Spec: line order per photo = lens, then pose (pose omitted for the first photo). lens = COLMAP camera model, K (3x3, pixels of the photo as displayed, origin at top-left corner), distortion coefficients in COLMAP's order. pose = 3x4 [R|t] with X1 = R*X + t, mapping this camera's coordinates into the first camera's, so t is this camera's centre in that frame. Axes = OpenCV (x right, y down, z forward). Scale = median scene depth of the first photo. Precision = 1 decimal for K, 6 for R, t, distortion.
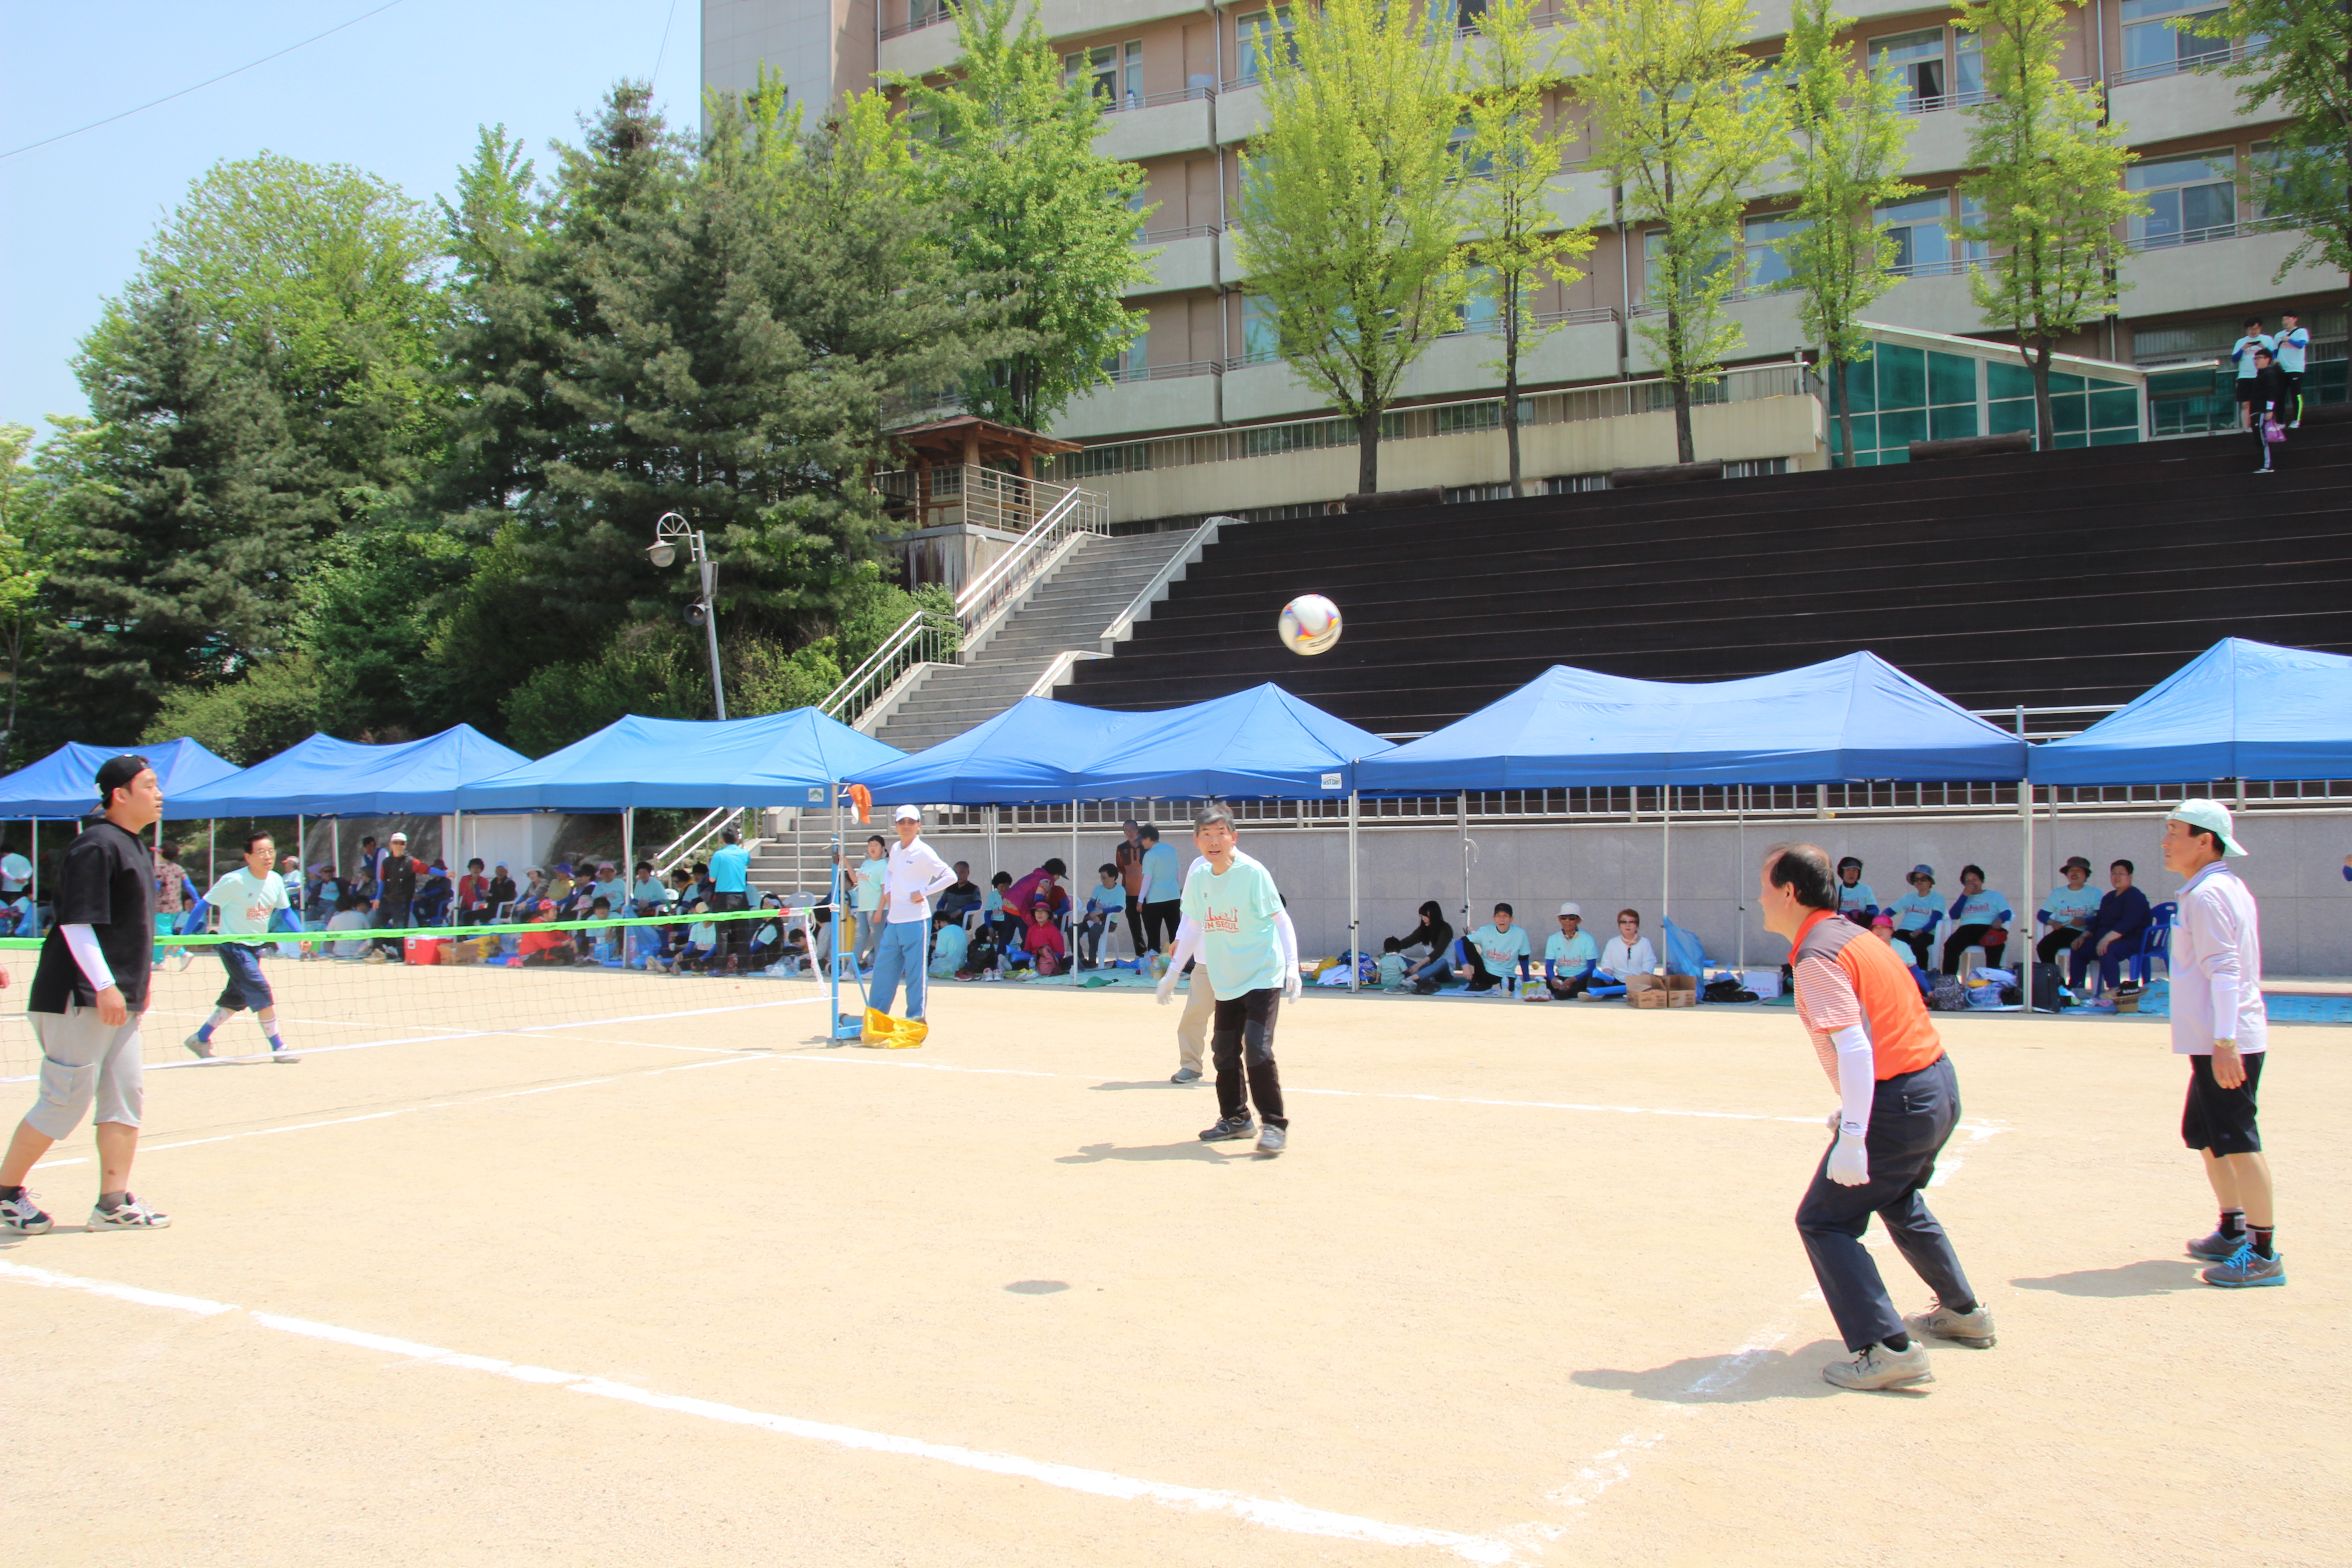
lens RADIAL K [[1961.8, 0, 1180.7], [0, 1961.8, 817.3], [0, 0, 1]] dist [-0.138840, 0.129264]
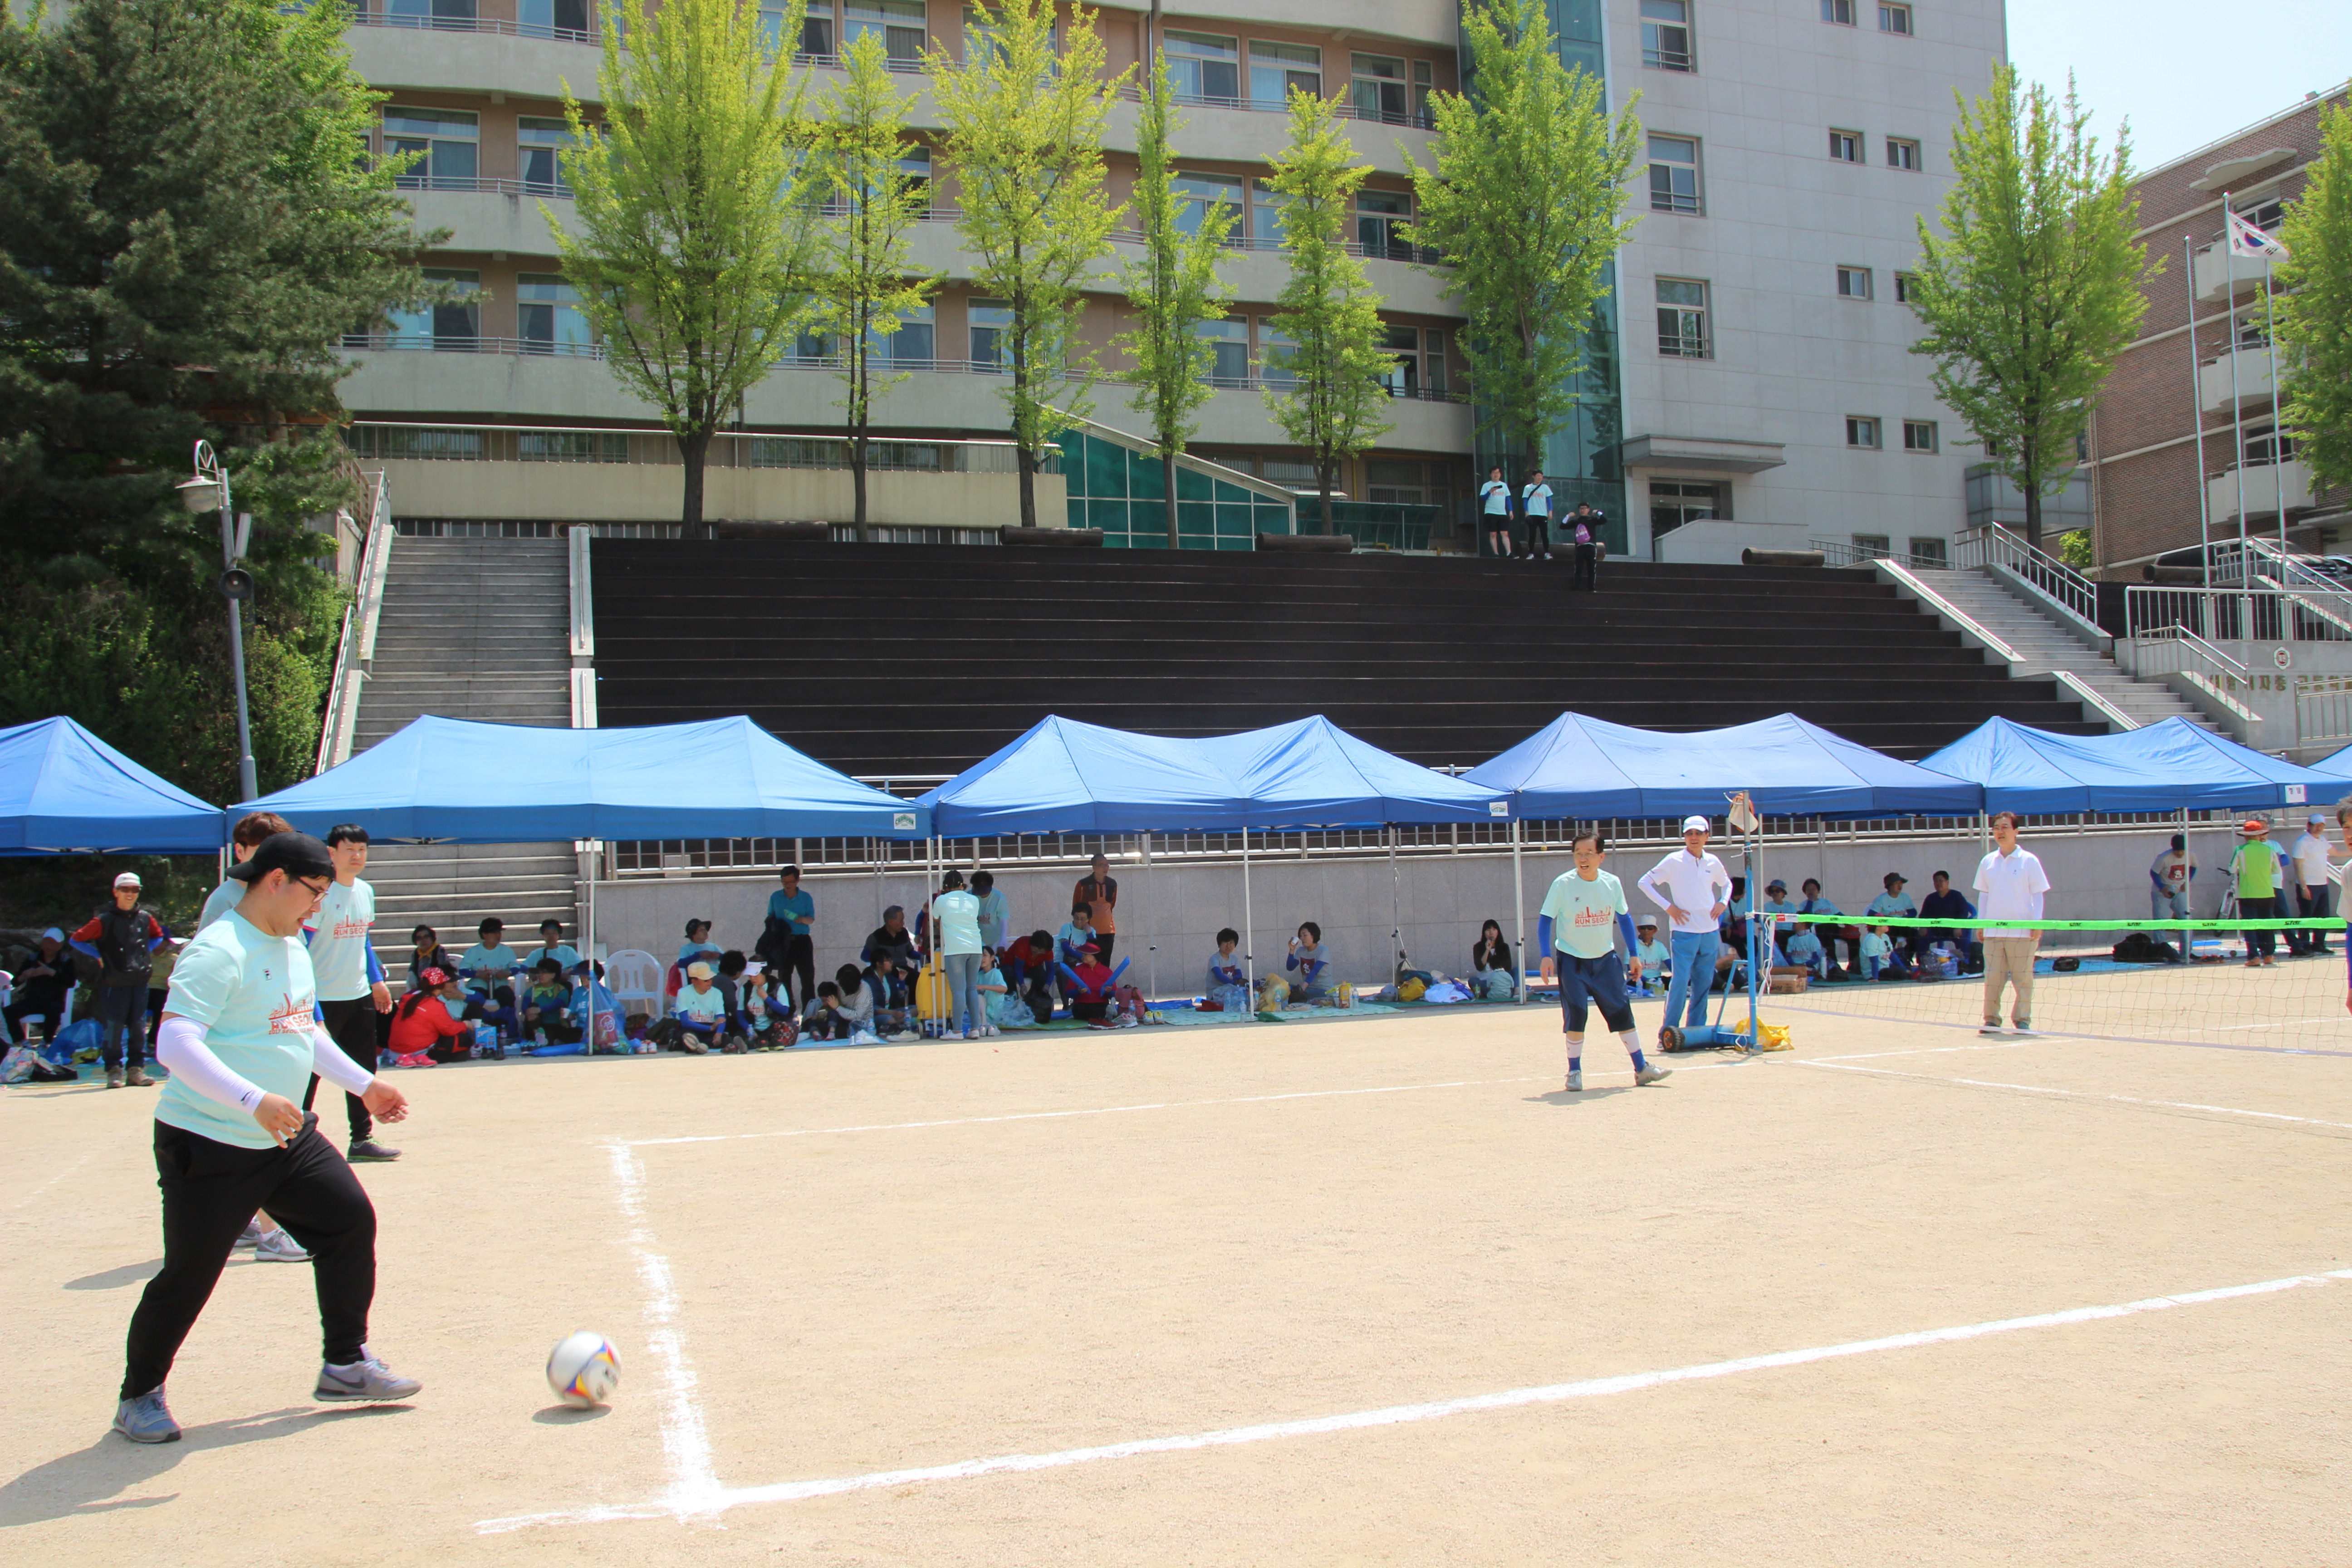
lens RADIAL K [[1960.6, 0, 1173.0], [0, 1960.6, 826.3], [0, 0, 1]] dist [-0.141609, 0.135628]
pose [[0.675223, 0.009575, 0.737551, -0.461708], [0.015115, 0.999526, -0.026815, 0.009330], [-0.737459, 0.029254, 0.674758, 0.229808]]
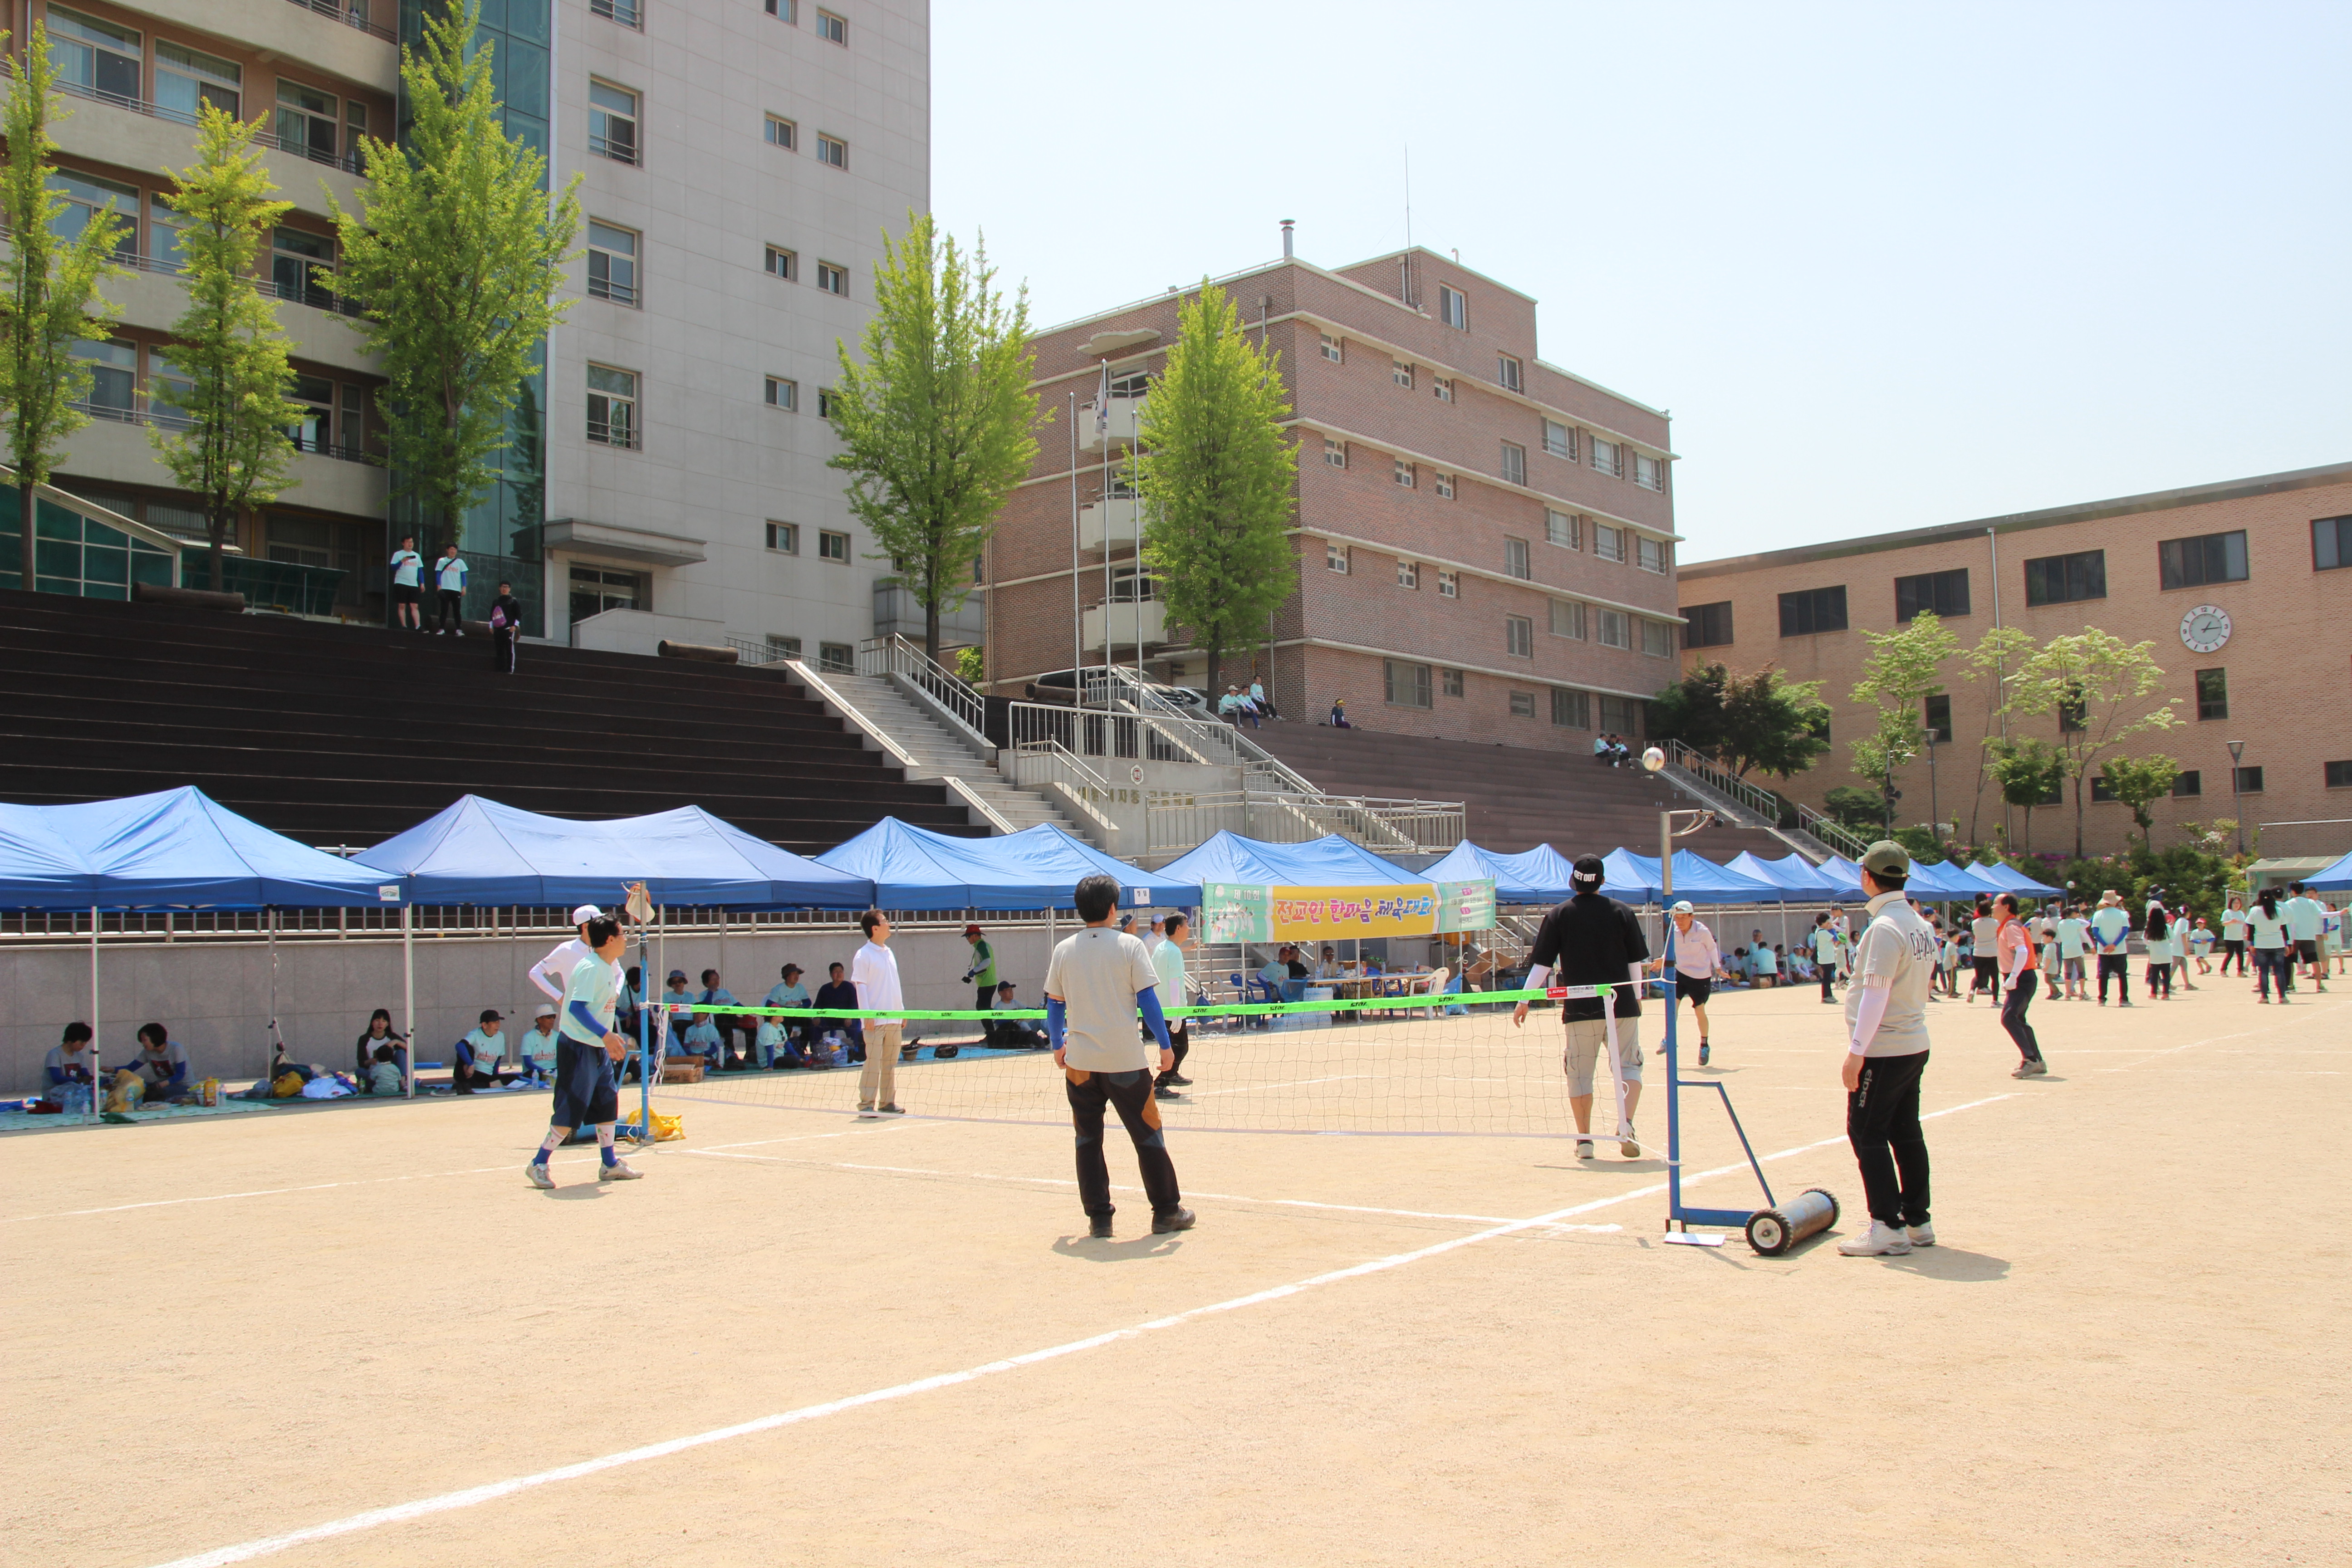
lens RADIAL K [[1963.7, 0, 1173.8], [0, 1963.7, 823.0], [0, 0, 1]] dist [-0.141147, 0.134718]
pose [[0.194163, 0.063841, 0.978890, -0.459867], [0.010437, 0.997689, -0.067138, 0.009242], [-0.980914, 0.023252, 0.193048, 0.226393]]
